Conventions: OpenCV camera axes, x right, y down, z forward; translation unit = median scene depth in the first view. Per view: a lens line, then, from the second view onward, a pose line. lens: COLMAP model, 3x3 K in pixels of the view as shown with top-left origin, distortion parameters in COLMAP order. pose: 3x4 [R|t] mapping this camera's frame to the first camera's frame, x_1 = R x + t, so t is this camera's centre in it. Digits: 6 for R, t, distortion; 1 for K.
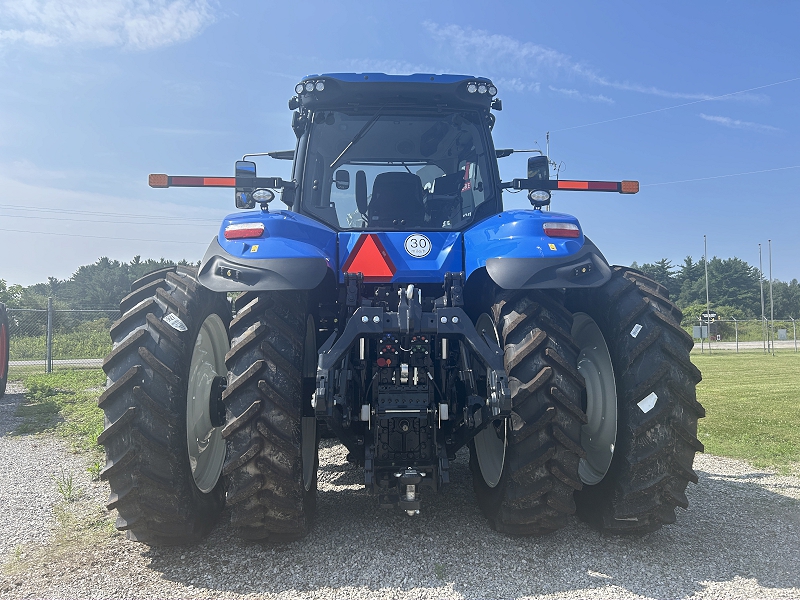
lens RADIAL K [[605.1, 0, 399.8], [0, 605.1, 302.8], [0, 0, 1]] dist [0.014273, -0.010417]
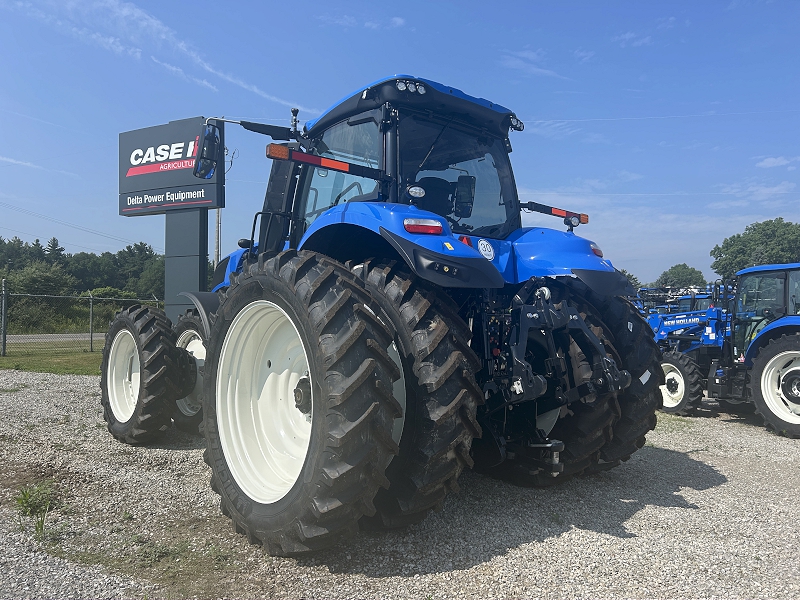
lens RADIAL K [[605.1, 0, 398.3], [0, 605.1, 299.3], [0, 0, 1]] dist [0.014273, -0.010417]
pose [[0.790890, 0.036908, 0.610844, -0.124289], [-0.048625, 0.998814, 0.002607, 0.000680], [-0.610023, -0.031764, 0.791747, 0.029141]]
